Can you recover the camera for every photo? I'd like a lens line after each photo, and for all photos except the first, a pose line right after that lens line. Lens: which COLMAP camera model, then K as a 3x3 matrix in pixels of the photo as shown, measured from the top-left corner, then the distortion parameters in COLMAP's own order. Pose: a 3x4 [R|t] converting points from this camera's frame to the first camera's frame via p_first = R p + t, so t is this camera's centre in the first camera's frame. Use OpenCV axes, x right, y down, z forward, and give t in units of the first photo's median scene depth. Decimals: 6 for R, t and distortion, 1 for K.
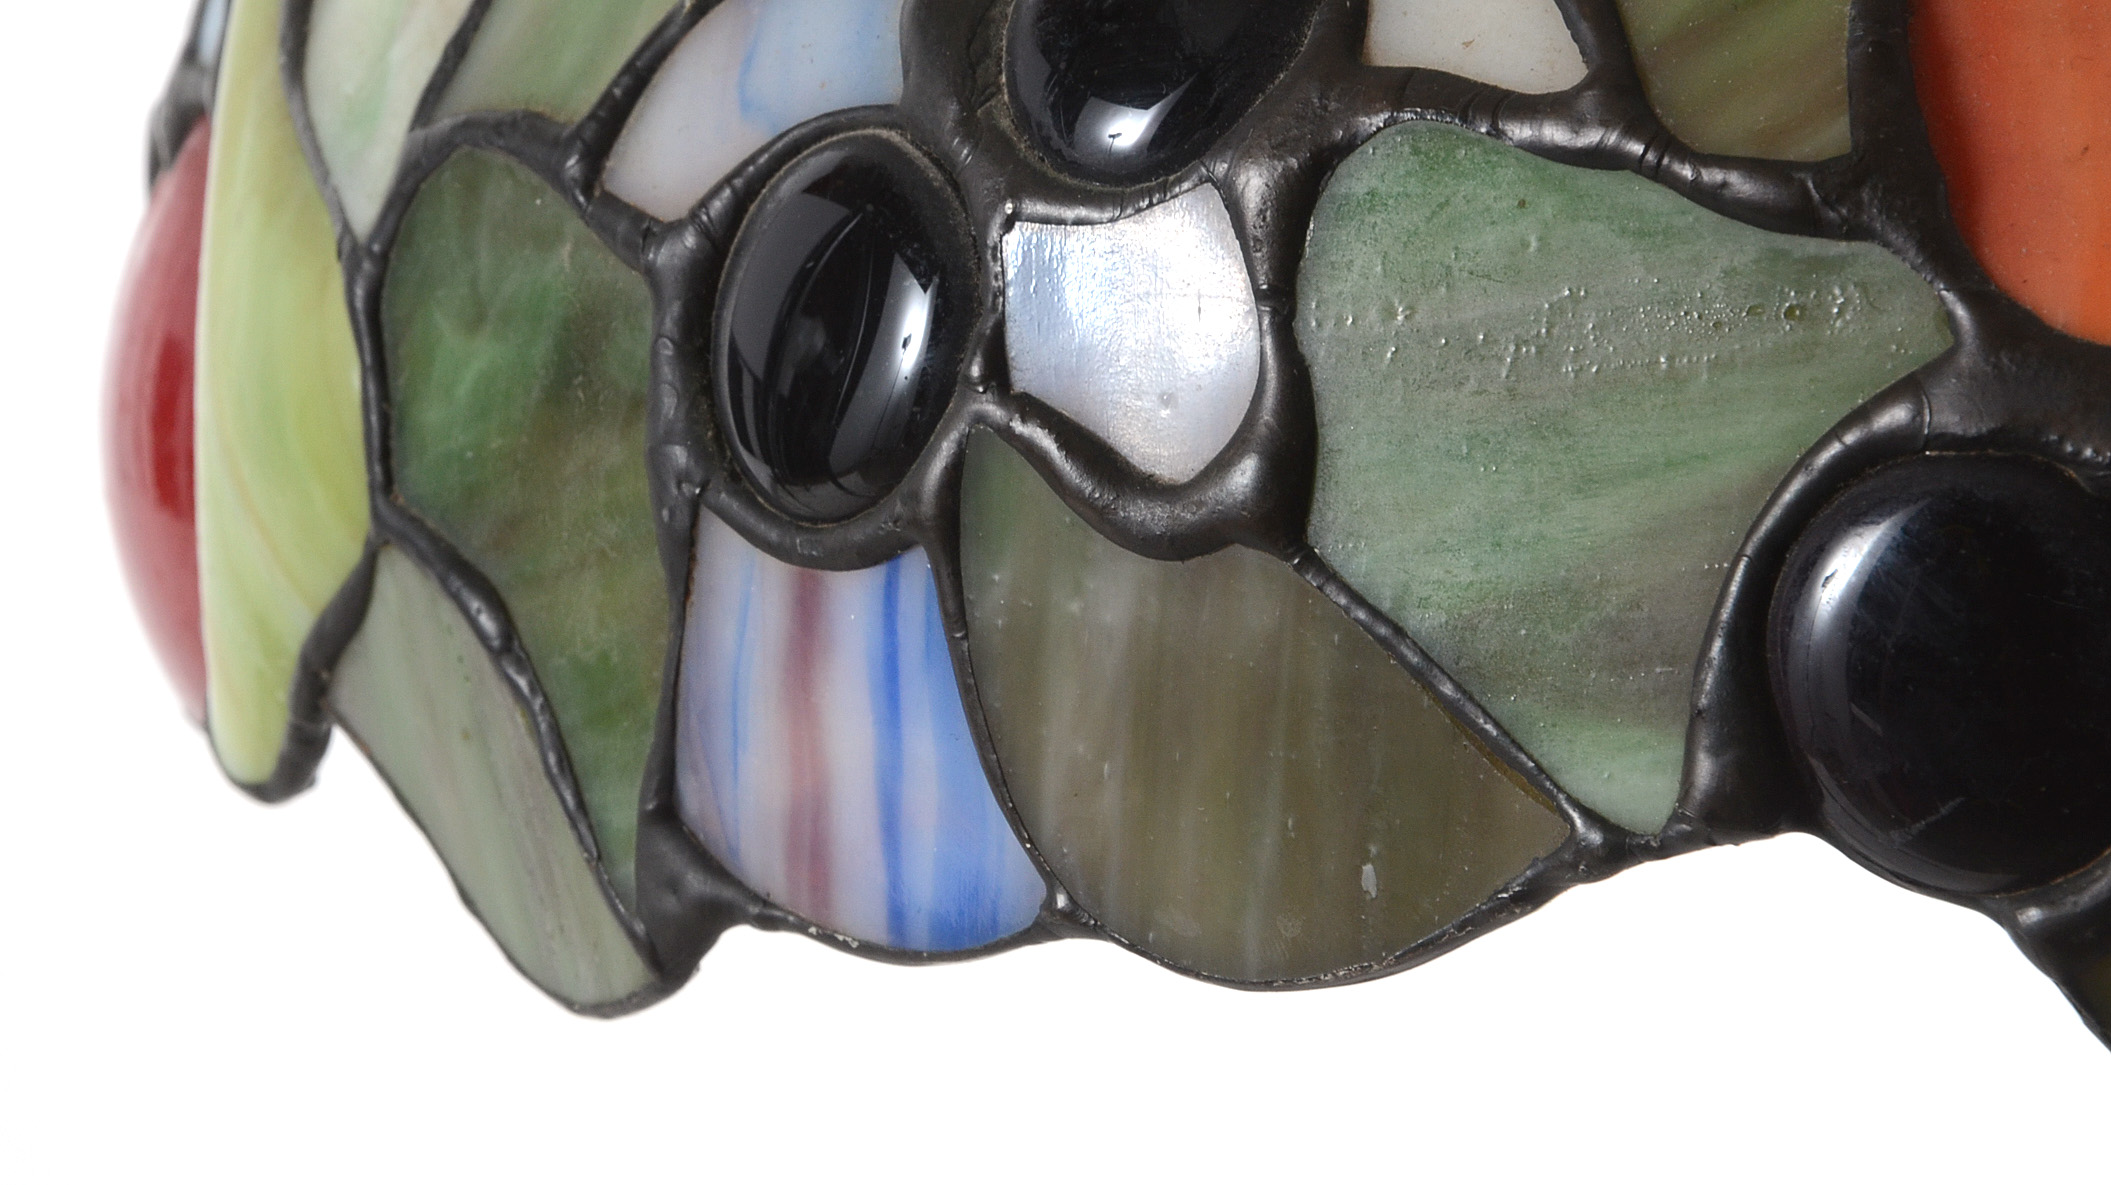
lens RADIAL K [[10217.2, 0, 1055.5], [0, 10217.2, 592.5], [0, 0, 1]] dist [1.101965, -1.944916]
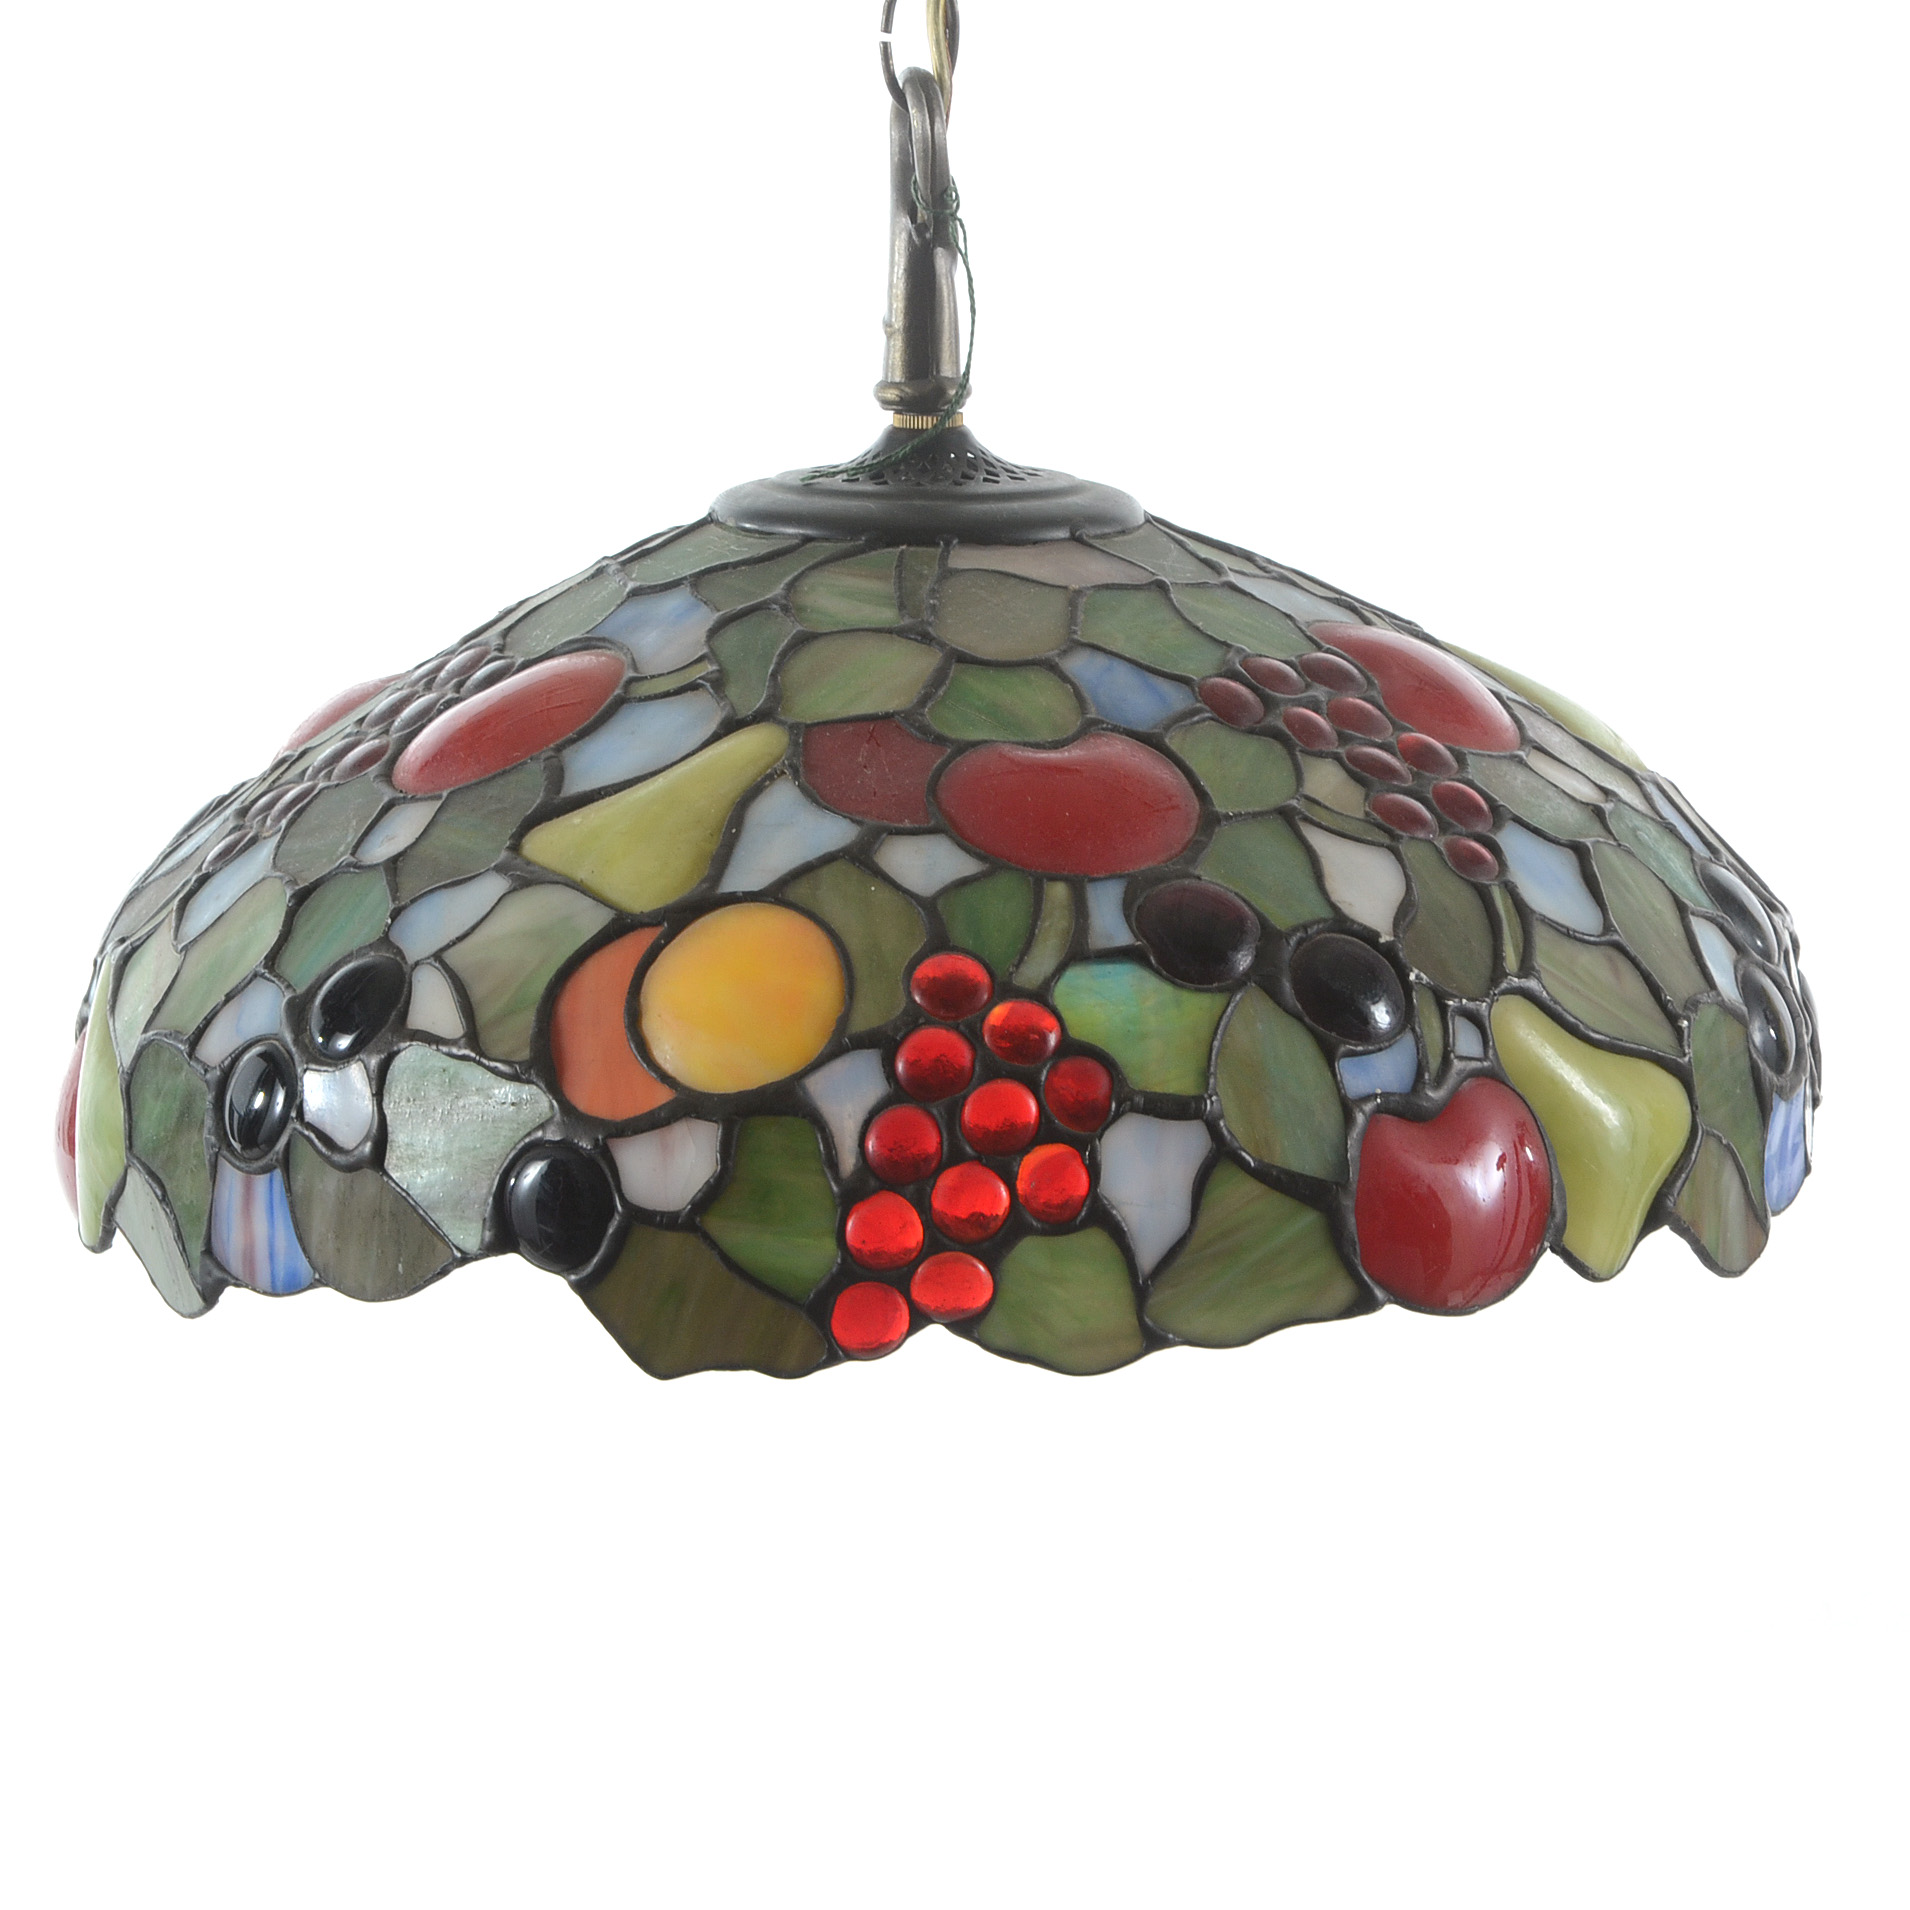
lens RADIAL K [[10265.6, 0, 955.0], [0, 10265.6, 955.0], [0, 0, 1]] dist [1.583482, 4.168525]
pose [[0.998936, 0.025787, -0.038226, 0.330368], [-0.027201, 0.998948, -0.036931, 0.044253], [0.037233, 0.037932, 0.998586, -2.326567]]
